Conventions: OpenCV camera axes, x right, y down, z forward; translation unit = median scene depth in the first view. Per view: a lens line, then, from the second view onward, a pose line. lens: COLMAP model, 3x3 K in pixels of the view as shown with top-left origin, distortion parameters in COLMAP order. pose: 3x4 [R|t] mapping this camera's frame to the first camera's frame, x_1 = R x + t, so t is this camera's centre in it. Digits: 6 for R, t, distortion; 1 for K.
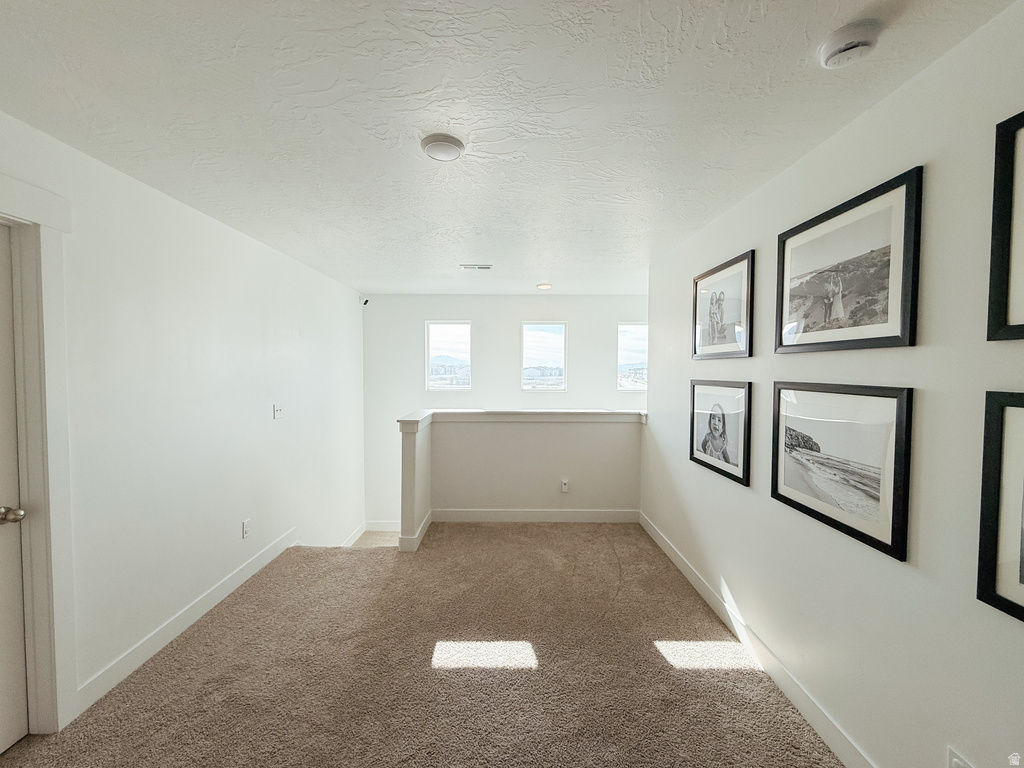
lens RADIAL K [[406.9, 0, 511.1], [0, 406.9, 382.6], [0, 0, 1]] dist [-0.010899, 0.000723]
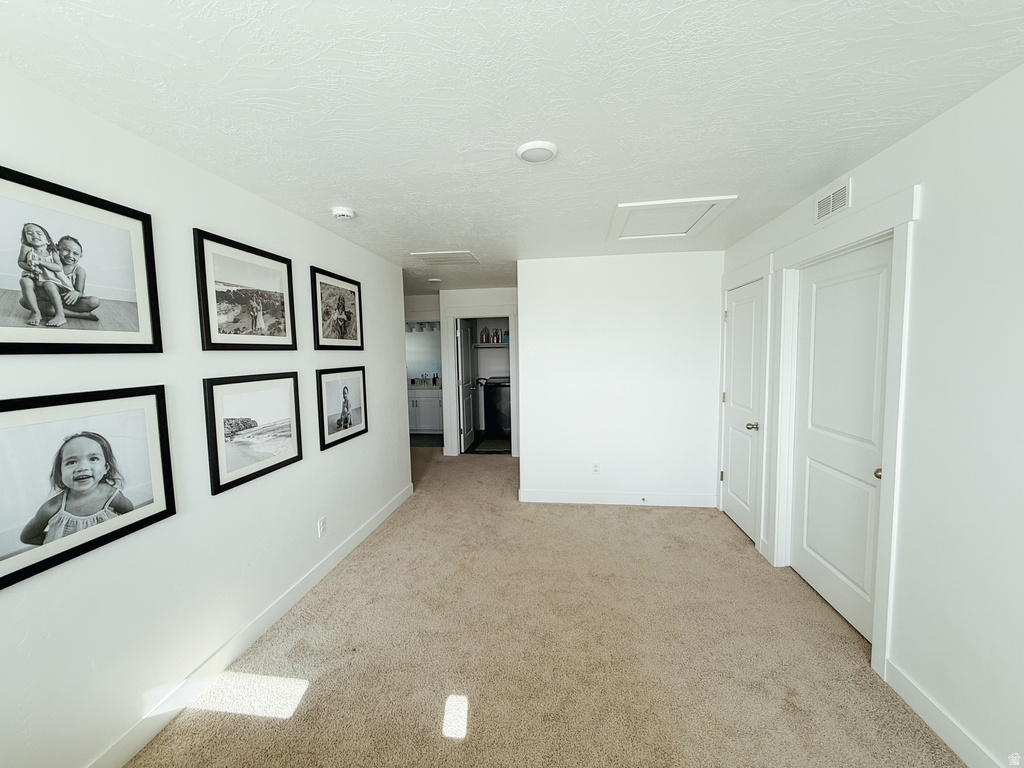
lens RADIAL K [[406.9, 0, 513.5], [0, 406.9, 386.6], [0, 0, 1]] dist [-0.010899, 0.000723]
pose [[-0.991507, -0.001400, 0.130045, -0.256931], [0.014560, 0.992460, 0.121698, -0.110840], [-0.129235, 0.122557, -0.984011, 2.230295]]
